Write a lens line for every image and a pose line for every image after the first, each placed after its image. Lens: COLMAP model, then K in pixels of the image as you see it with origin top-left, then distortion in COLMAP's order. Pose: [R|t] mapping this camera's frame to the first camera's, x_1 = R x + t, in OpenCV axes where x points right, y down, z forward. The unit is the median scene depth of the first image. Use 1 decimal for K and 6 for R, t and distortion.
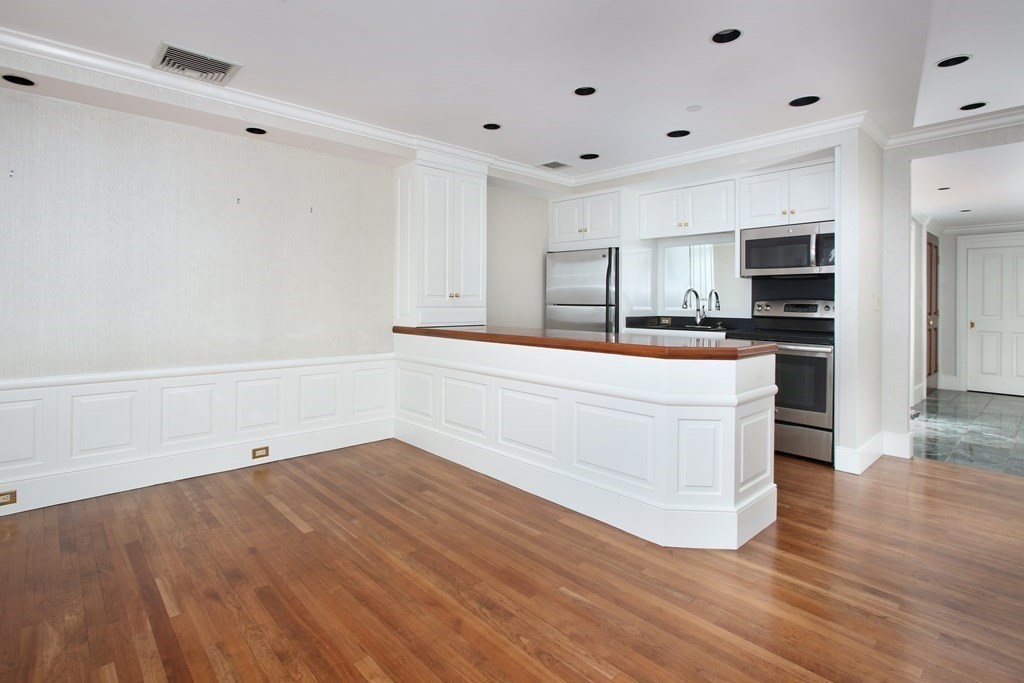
lens RADIAL K [[501.2, 0, 511.5], [0, 501.2, 310.7], [0, 0, 1]] dist [0.000097, 0.000055]
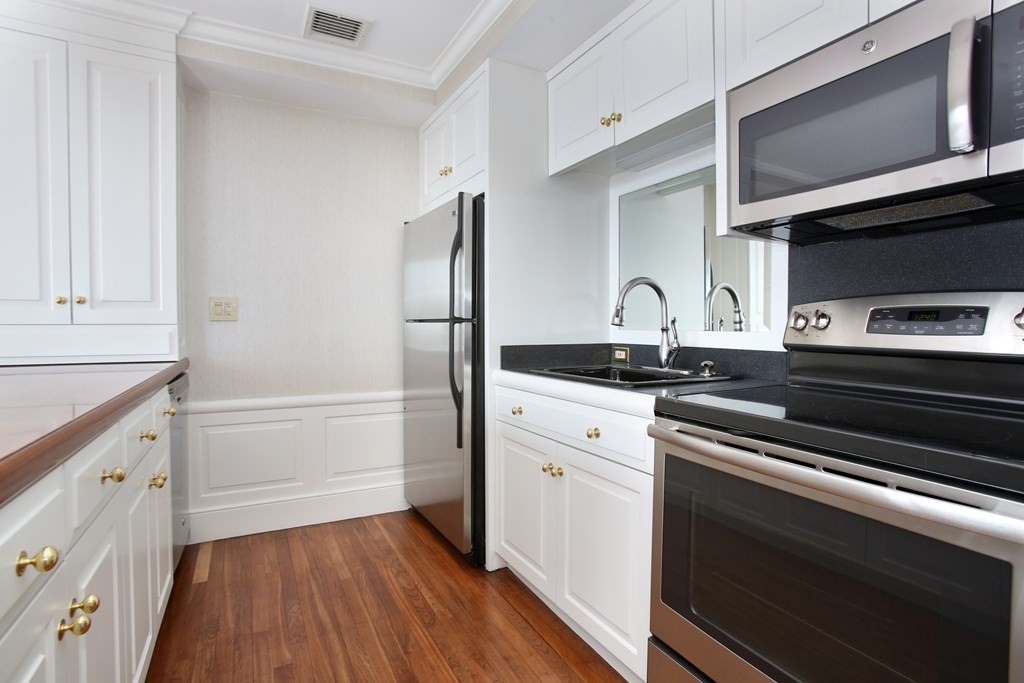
lens RADIAL K [[521.1, 0, 512.0], [0, 521.1, 341.5], [0, 0, 1]] dist [-0.001486, -0.000238]
pose [[0.964094, 0.001564, -0.265557, 0.386404], [0.002112, 0.999906, 0.013556, 0.002409], [0.265553, -0.013630, 0.964000, 0.579410]]
